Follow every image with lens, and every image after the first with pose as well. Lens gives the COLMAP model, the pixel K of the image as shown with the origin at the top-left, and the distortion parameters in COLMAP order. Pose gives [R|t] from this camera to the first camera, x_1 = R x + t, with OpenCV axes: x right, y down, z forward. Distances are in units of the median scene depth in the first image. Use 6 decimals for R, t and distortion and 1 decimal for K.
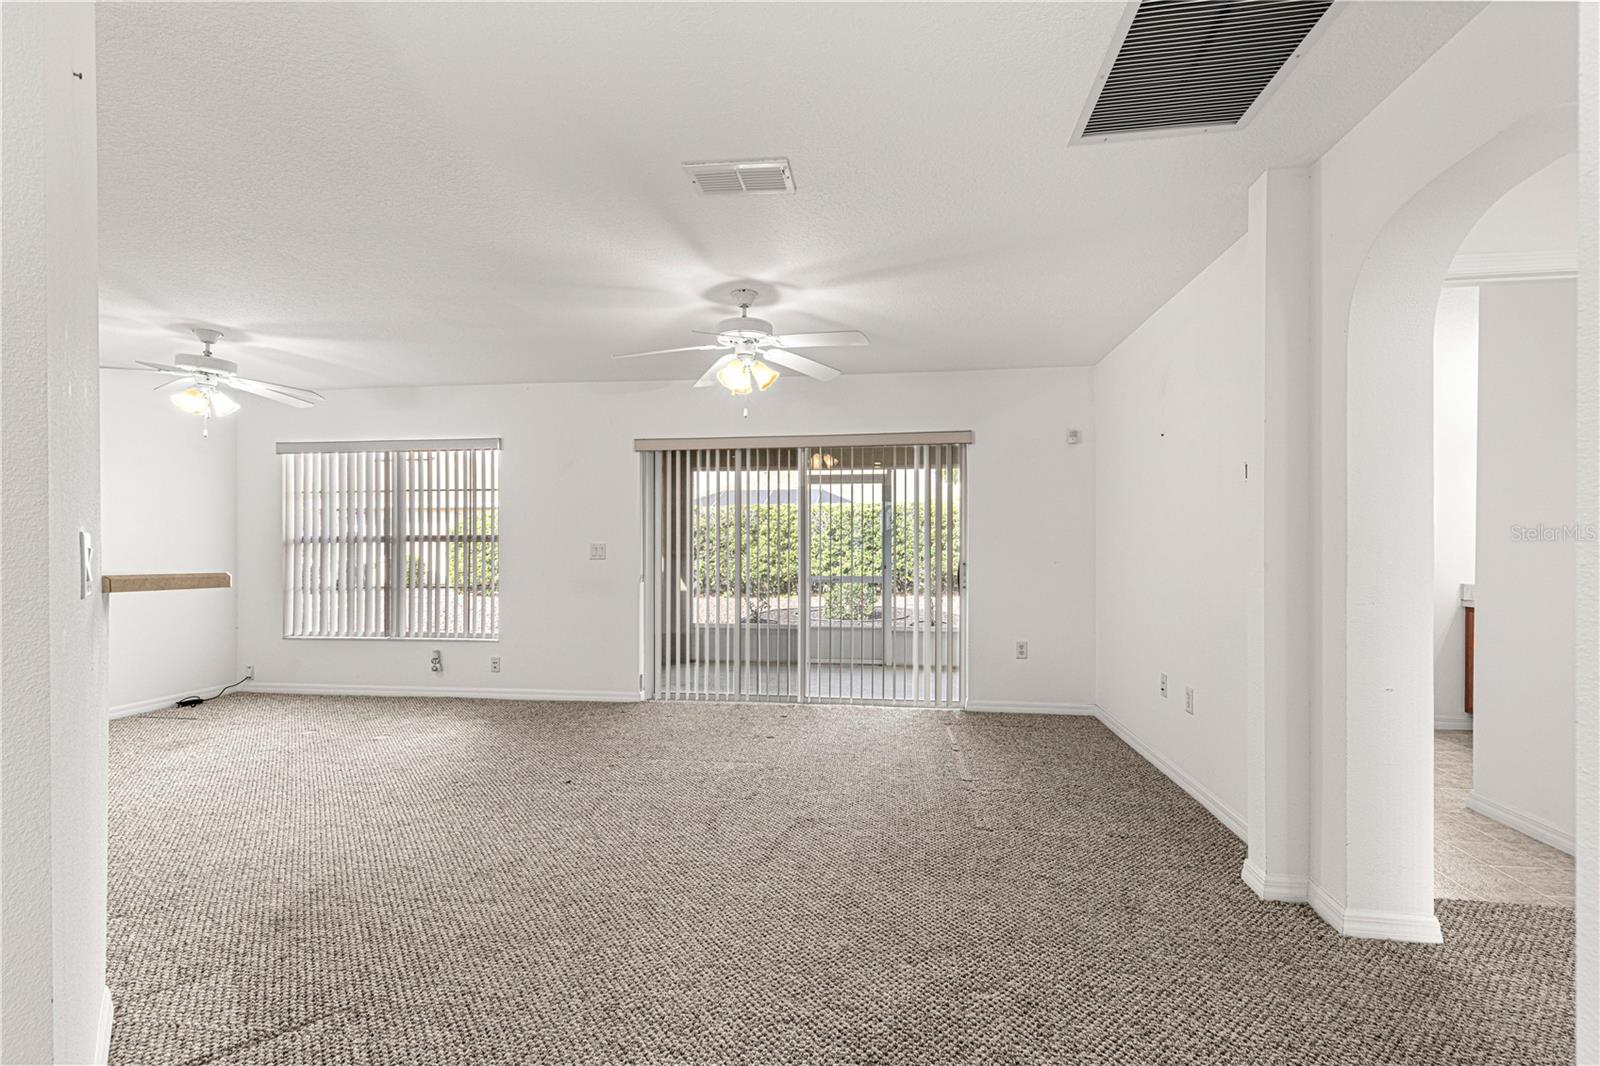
lens RADIAL K [[718.3, 0, 809.2], [0, 718.3, 541.5], [0, 0, 1]] dist [0.004033, -0.001085]
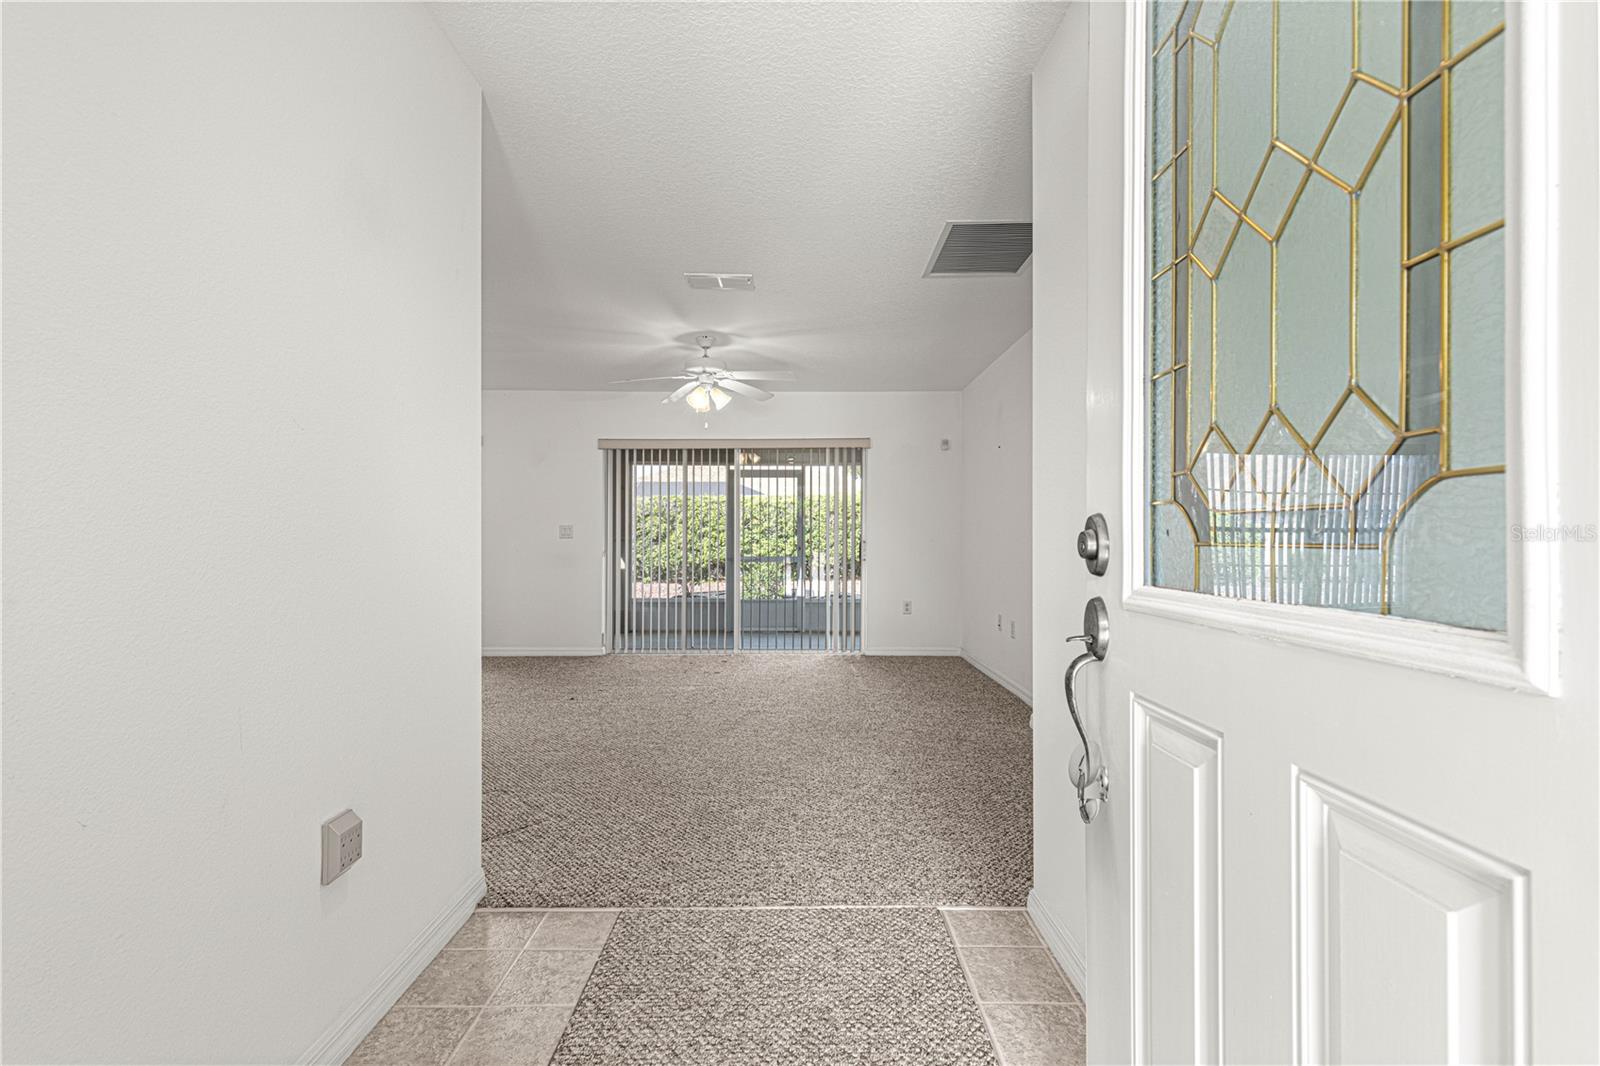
lens RADIAL K [[718.3, 0, 823.2], [0, 718.3, 531.0], [0, 0, 1]] dist [0.004033, -0.001085]
pose [[0.988828, 0.002580, 0.149037, -0.048073], [-0.001850, 0.999986, -0.005037, 0.018610], [-0.149048, 0.004705, 0.988819, -0.256540]]
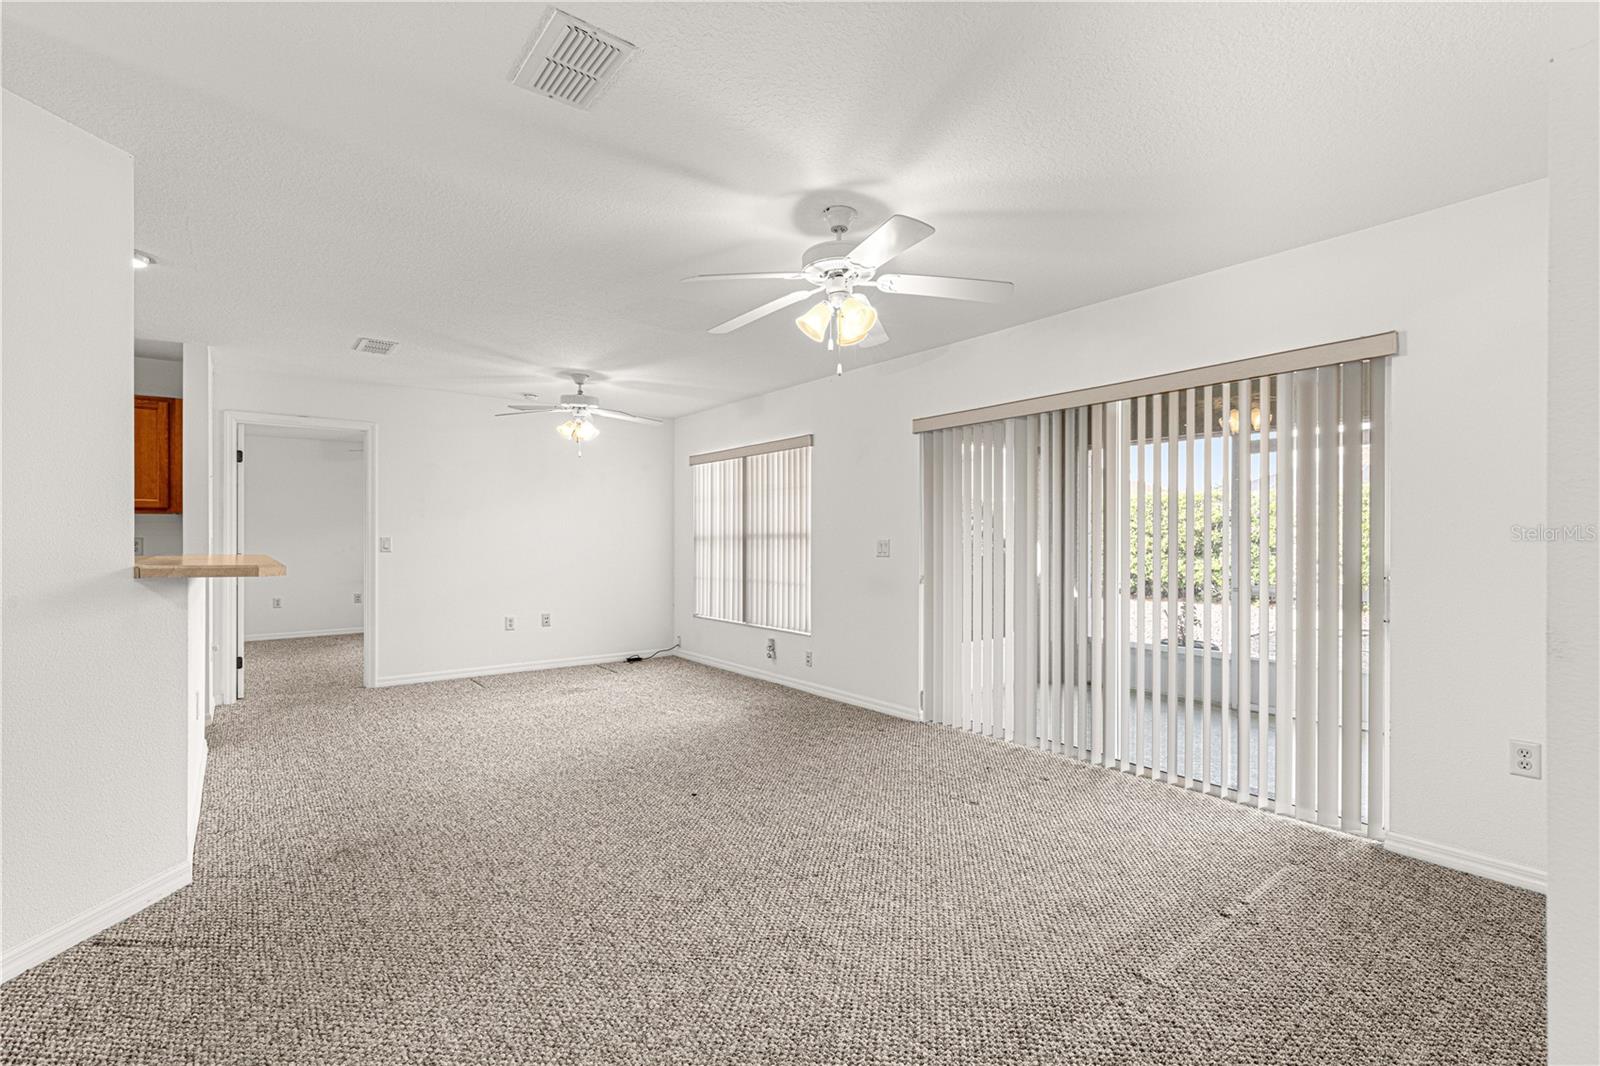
lens RADIAL K [[718.3, 0, 803.0], [0, 718.3, 537.2], [0, 0, 1]] dist [0.004033, -0.001085]
pose [[0.706125, 0.000436, -0.708087, 0.281048], [0.001436, 0.999997, 0.002048, -0.002097], [0.708086, -0.002464, 0.706122, 0.288108]]
